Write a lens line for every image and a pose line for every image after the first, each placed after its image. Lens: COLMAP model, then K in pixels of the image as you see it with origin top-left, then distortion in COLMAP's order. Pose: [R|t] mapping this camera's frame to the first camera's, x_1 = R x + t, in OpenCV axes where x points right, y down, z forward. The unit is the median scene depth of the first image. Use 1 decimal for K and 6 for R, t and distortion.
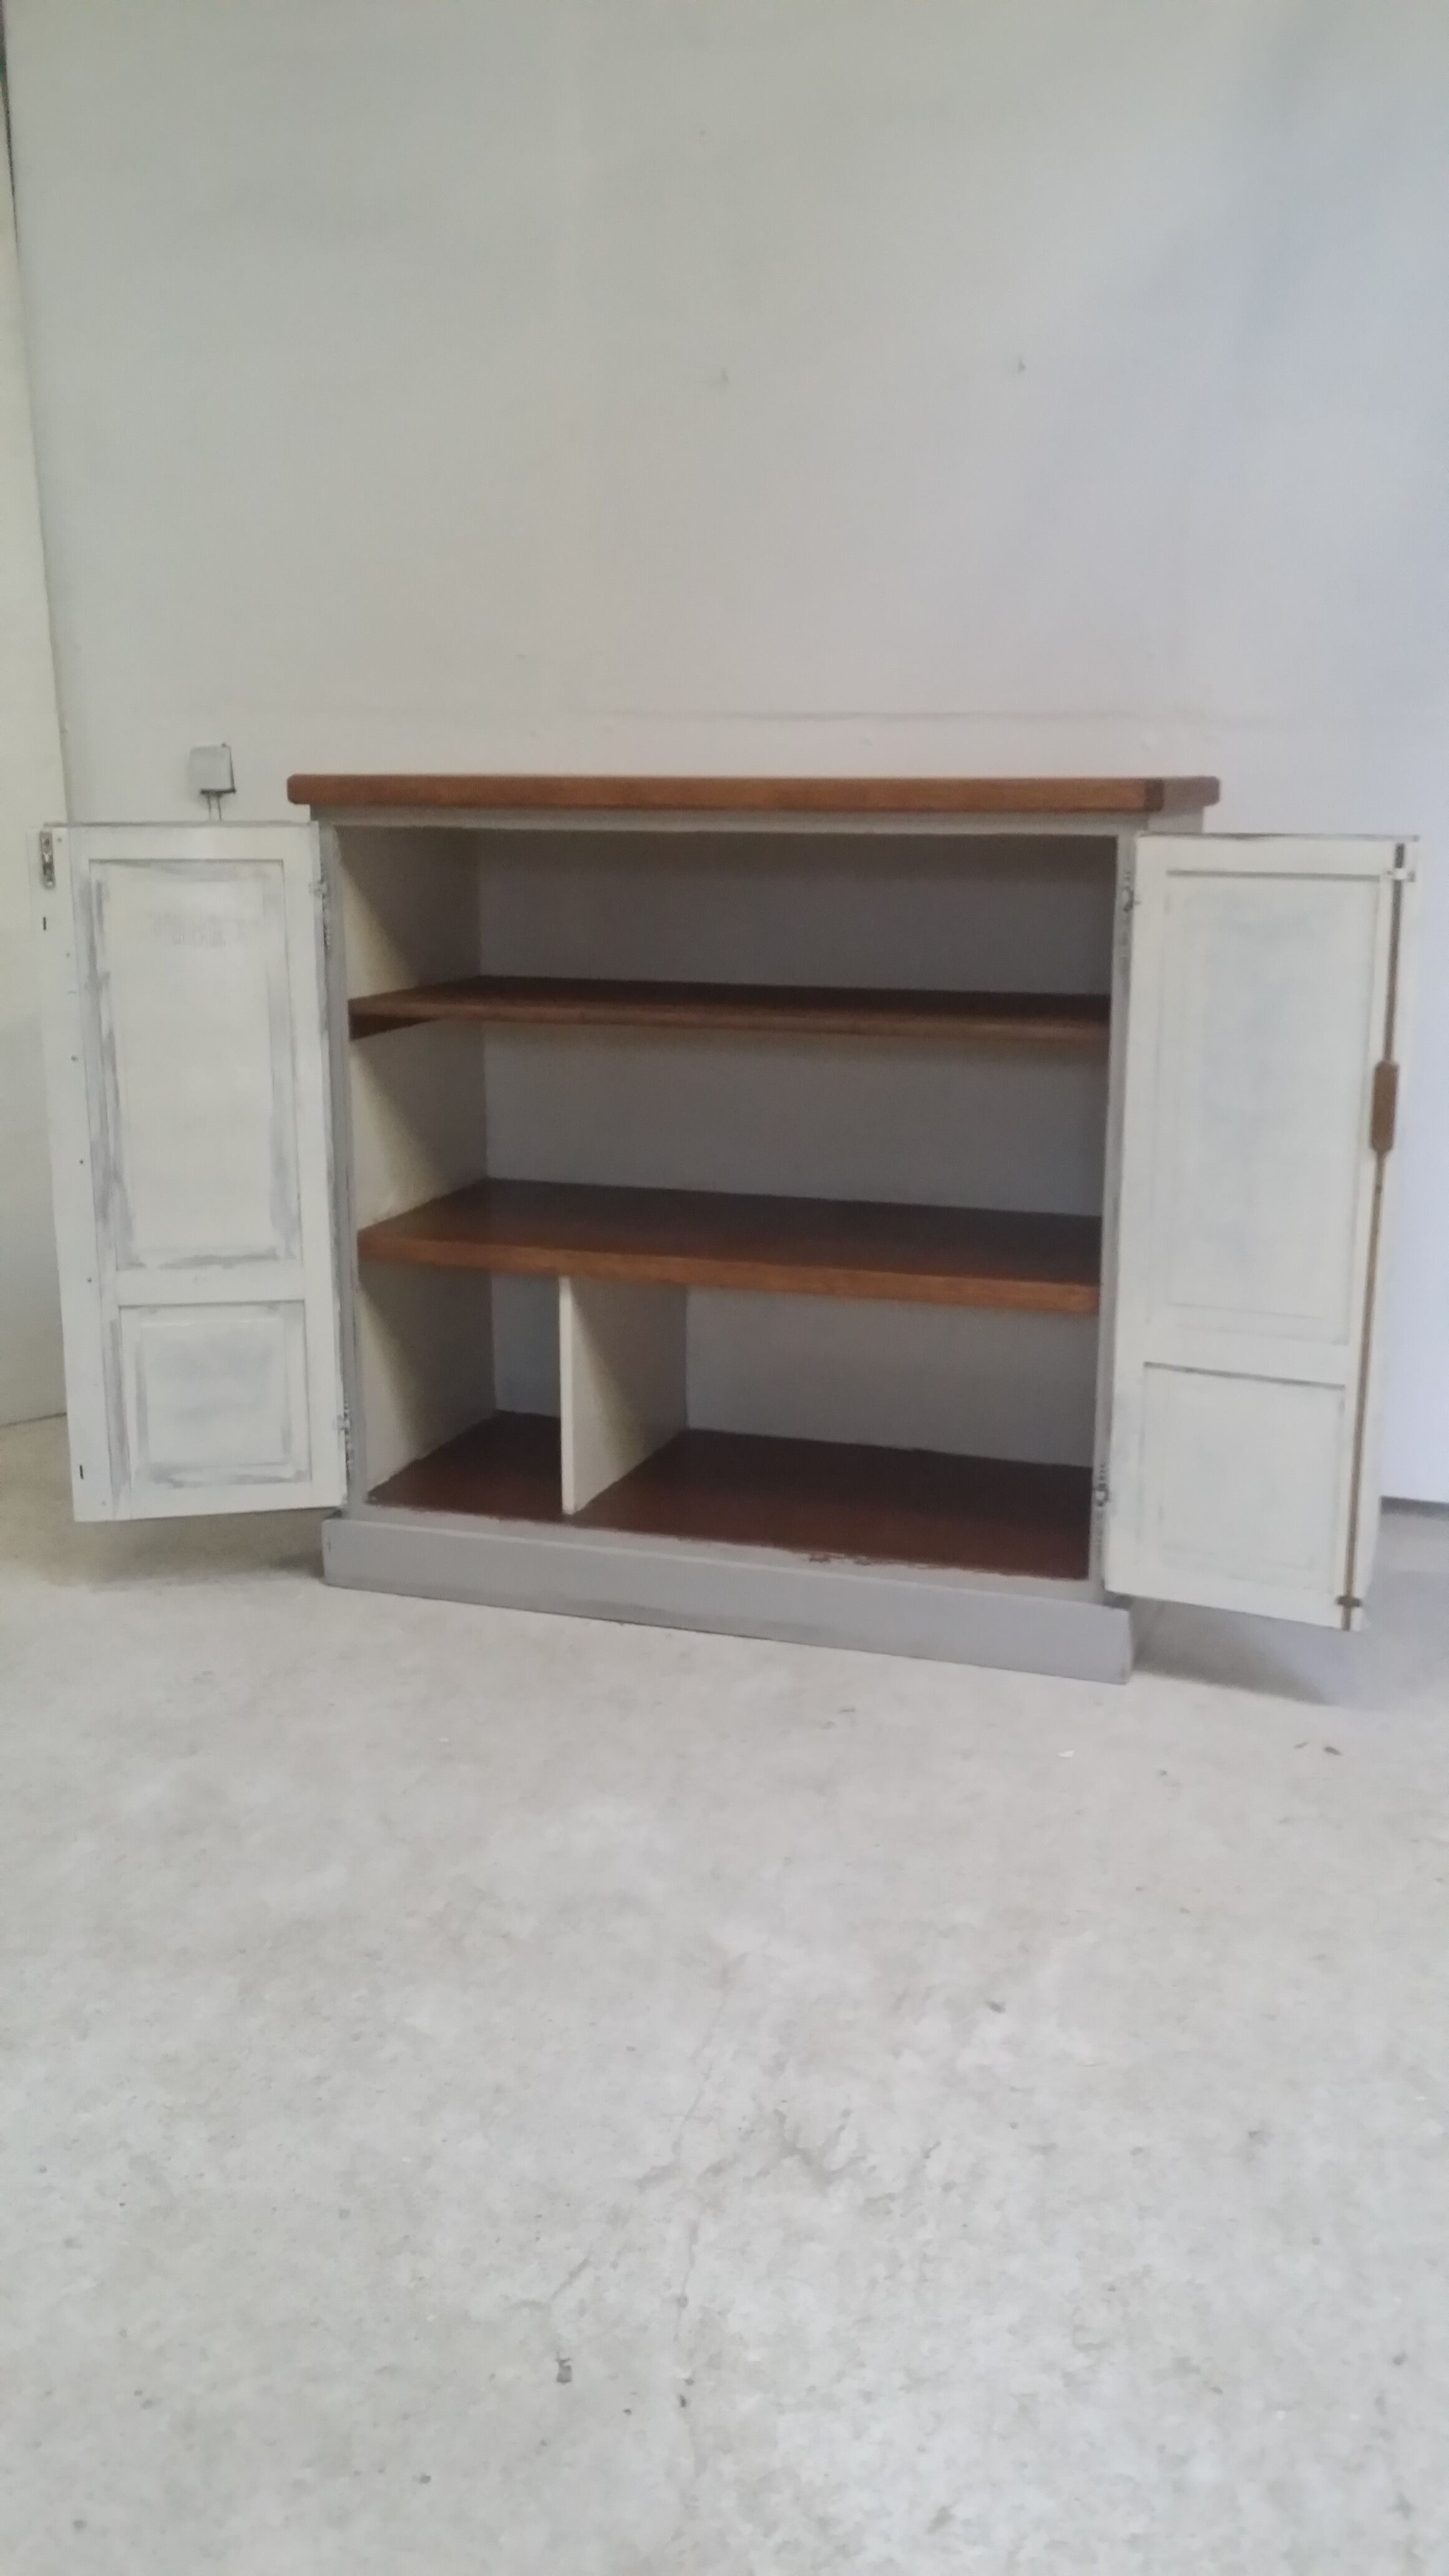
lens RADIAL K [[2339.3, 0, 758.5], [0, 2339.3, 1279.3], [0, 0, 1]] dist [0.101290, -0.204212]
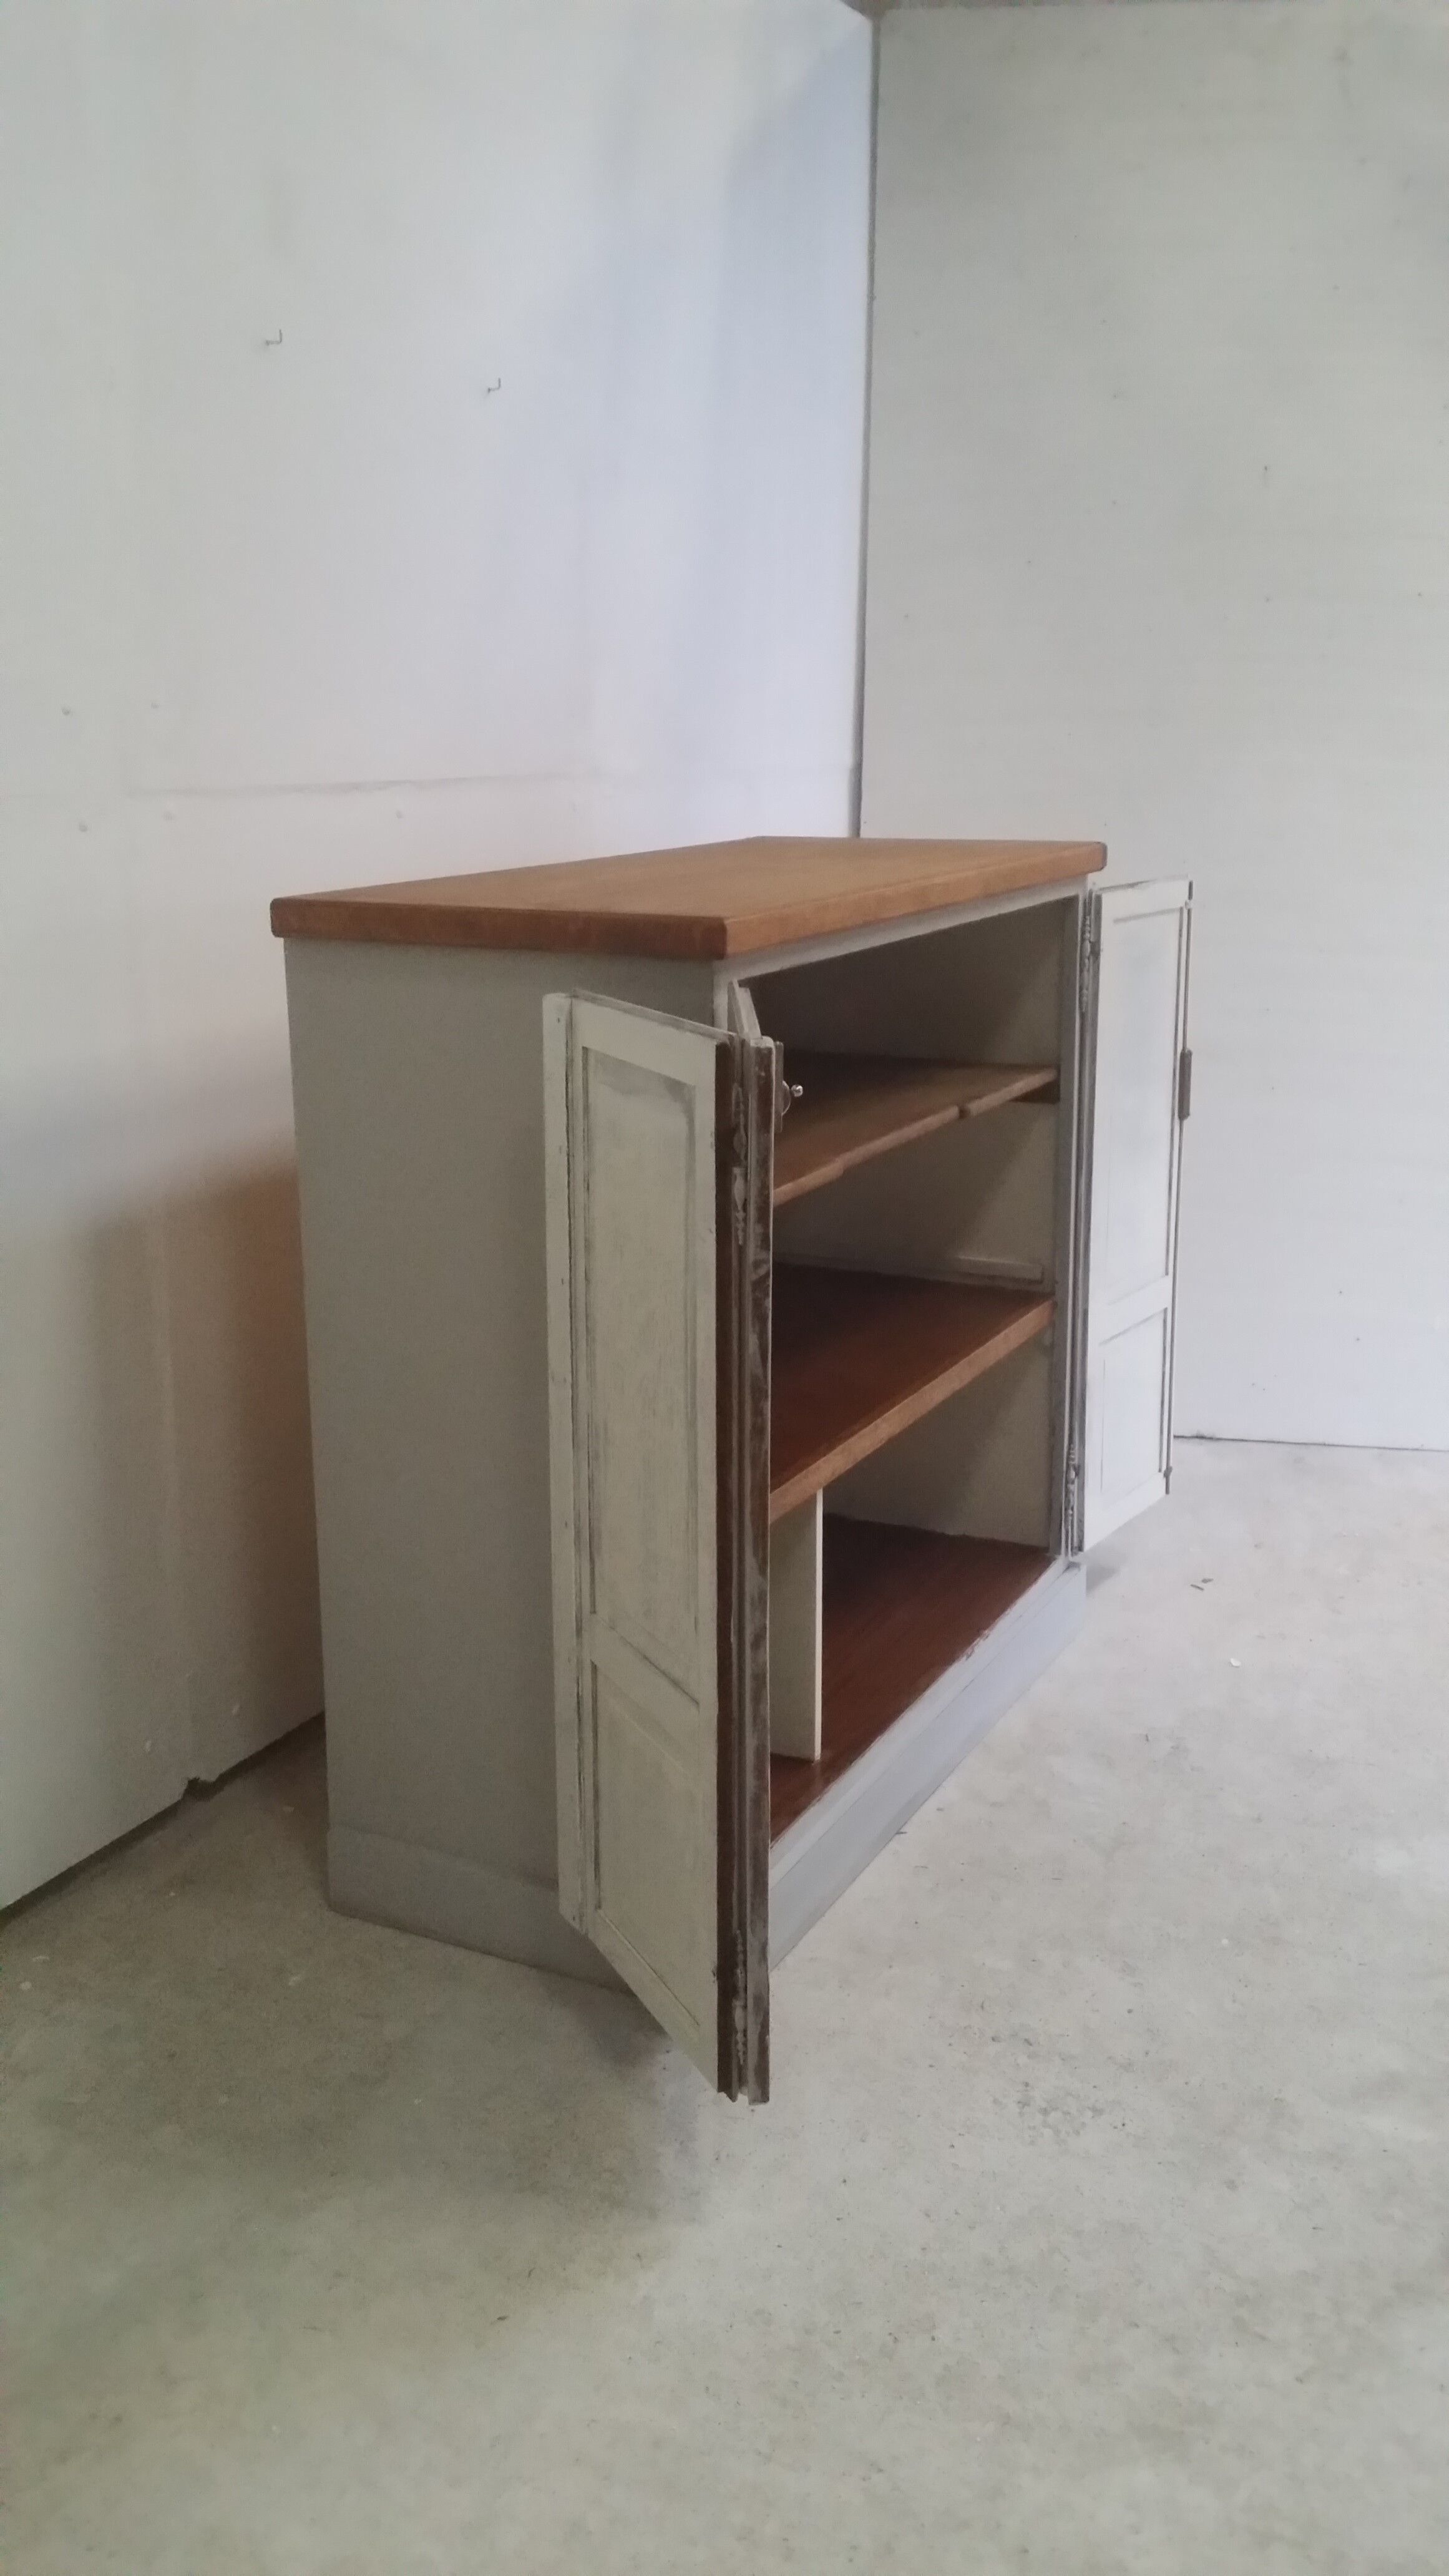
lens RADIAL K [[2327.9, 0, 770.3], [0, 2327.9, 1296.7], [0, 0, 1]] dist [0.097618, -0.214395]
pose [[0.127867, -0.251578, 0.959353, -0.992543], [0.220470, 0.950301, 0.219819, -0.287298], [-0.966976, 0.183401, 0.176977, 0.992552]]
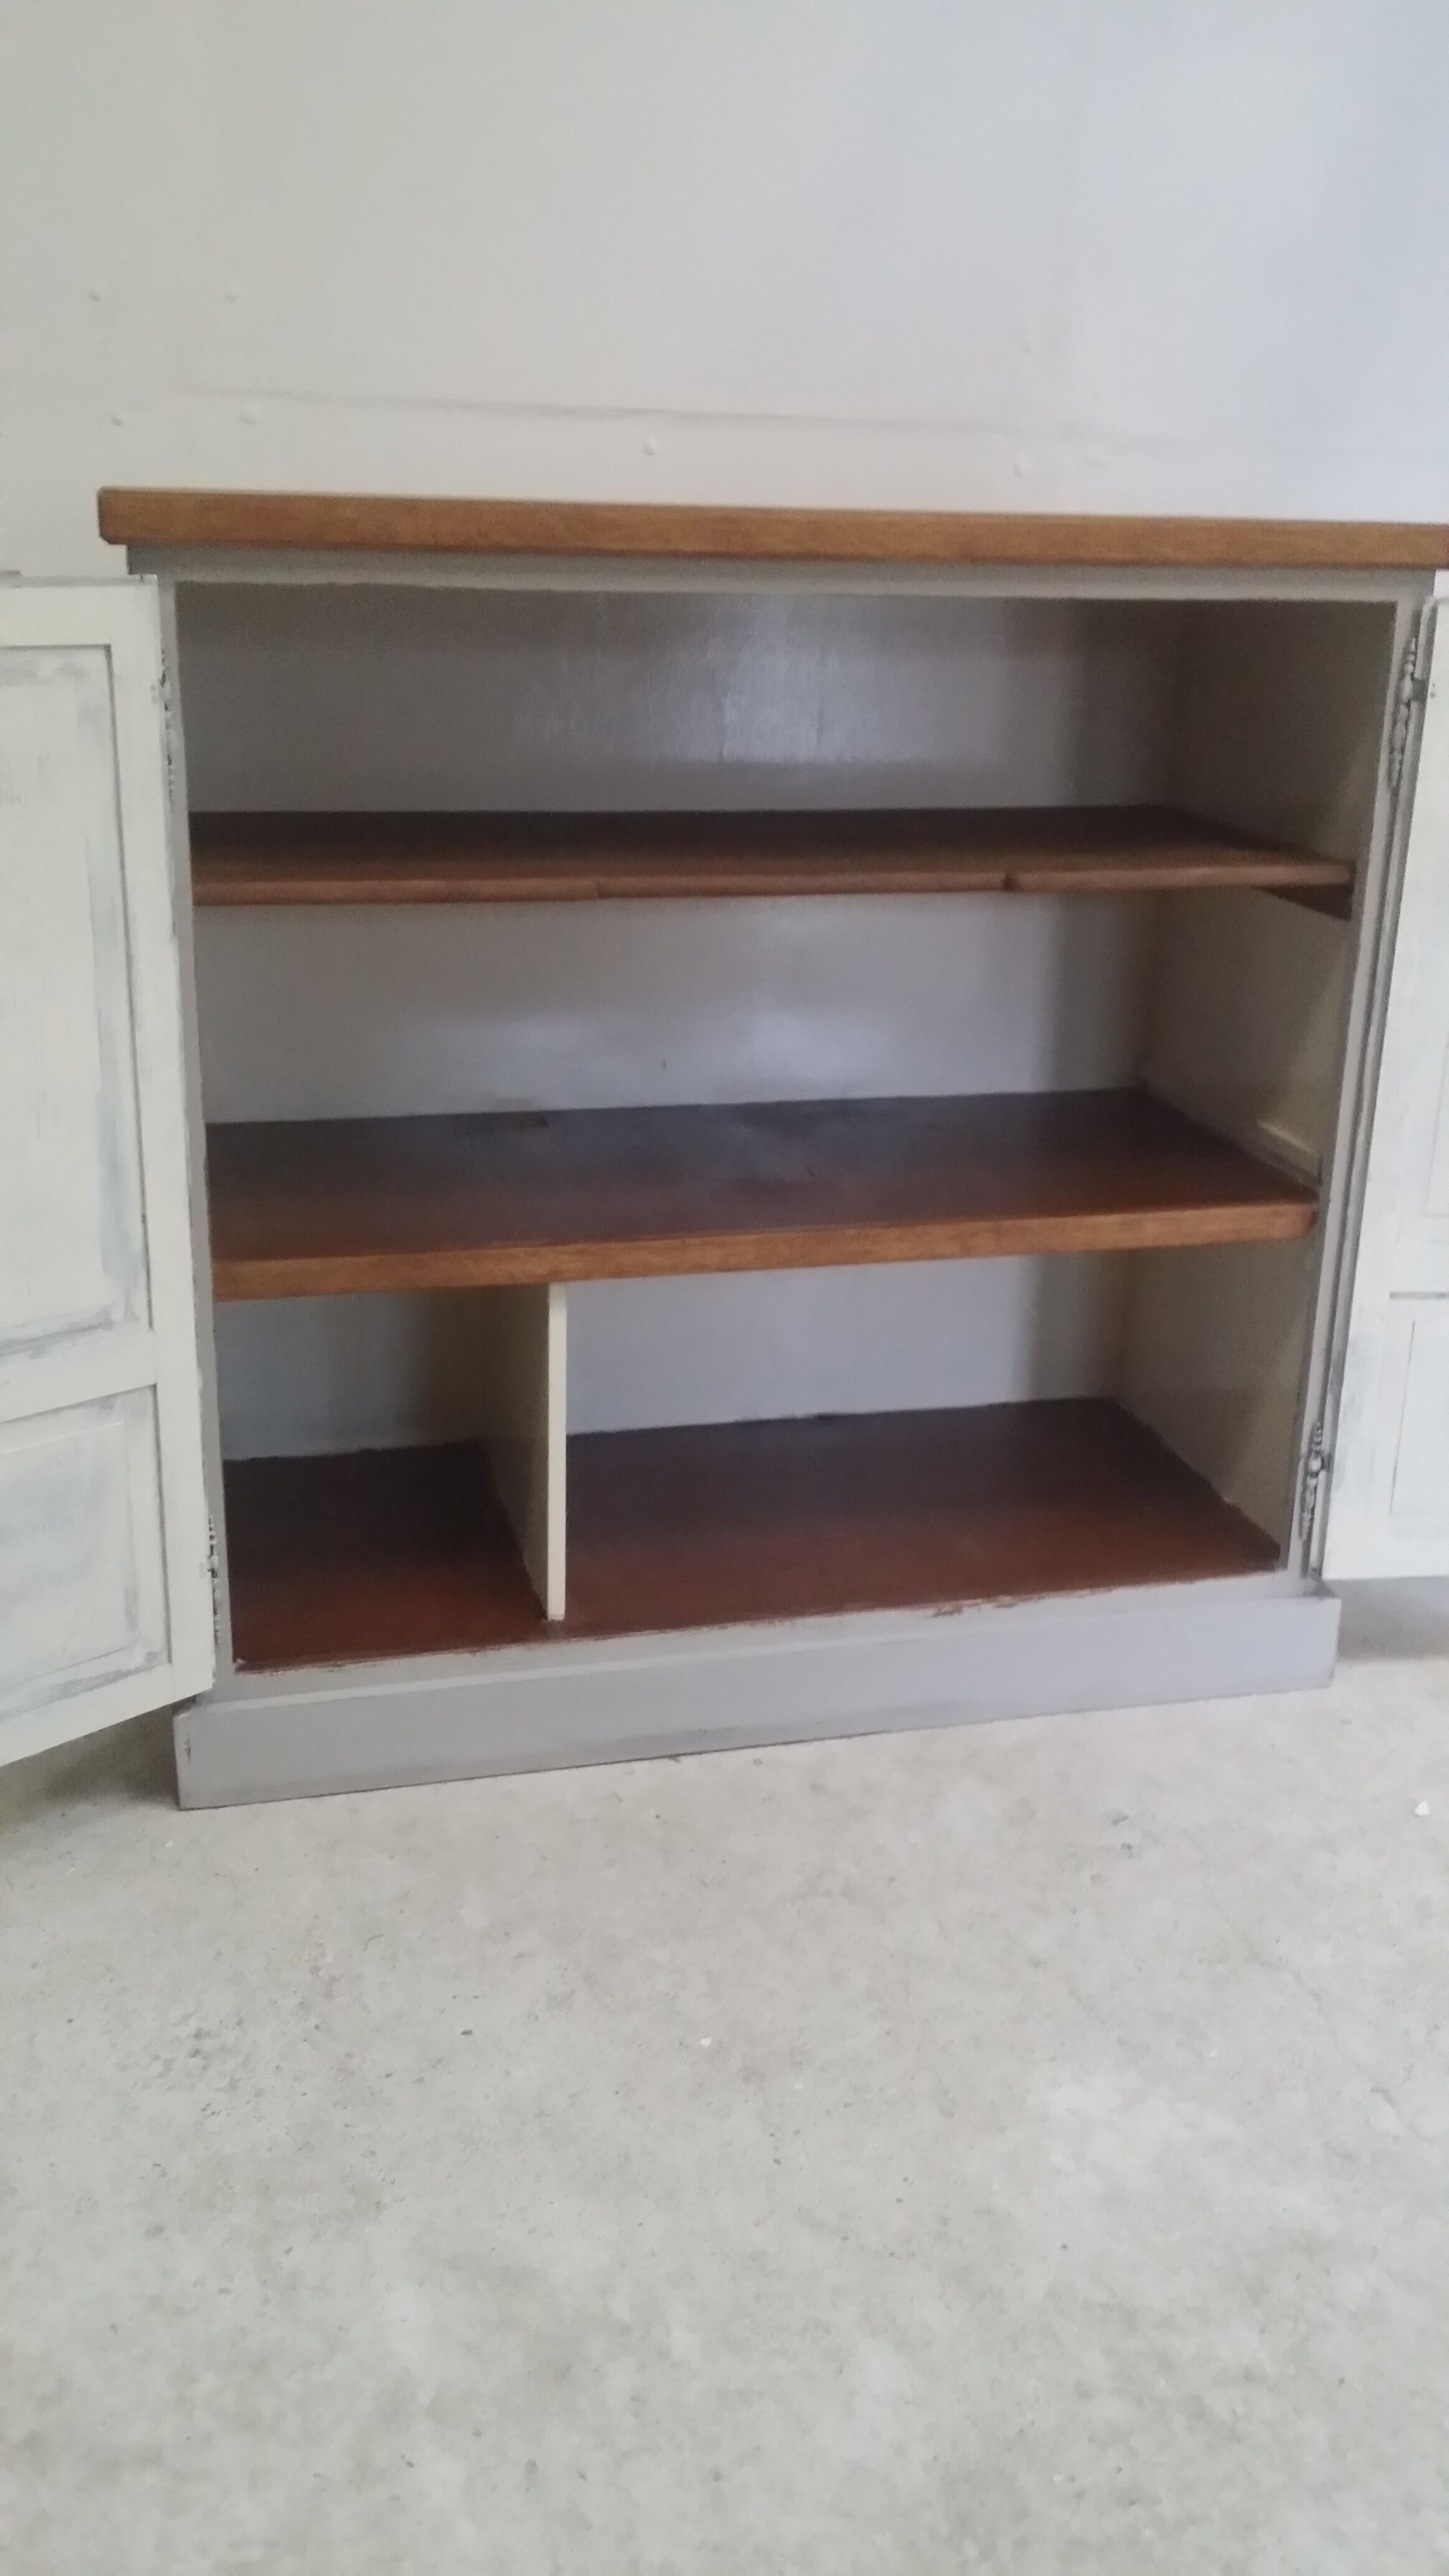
lens RADIAL K [[2327.9, 0, 770.3], [0, 2327.9, 1296.7], [0, 0, 1]] dist [0.097618, -0.214395]
pose [[0.837127, -0.157733, 0.523773, -0.437702], [0.094058, 0.984769, 0.146231, -0.101948], [-0.538861, -0.073149, 0.839213, 0.476924]]
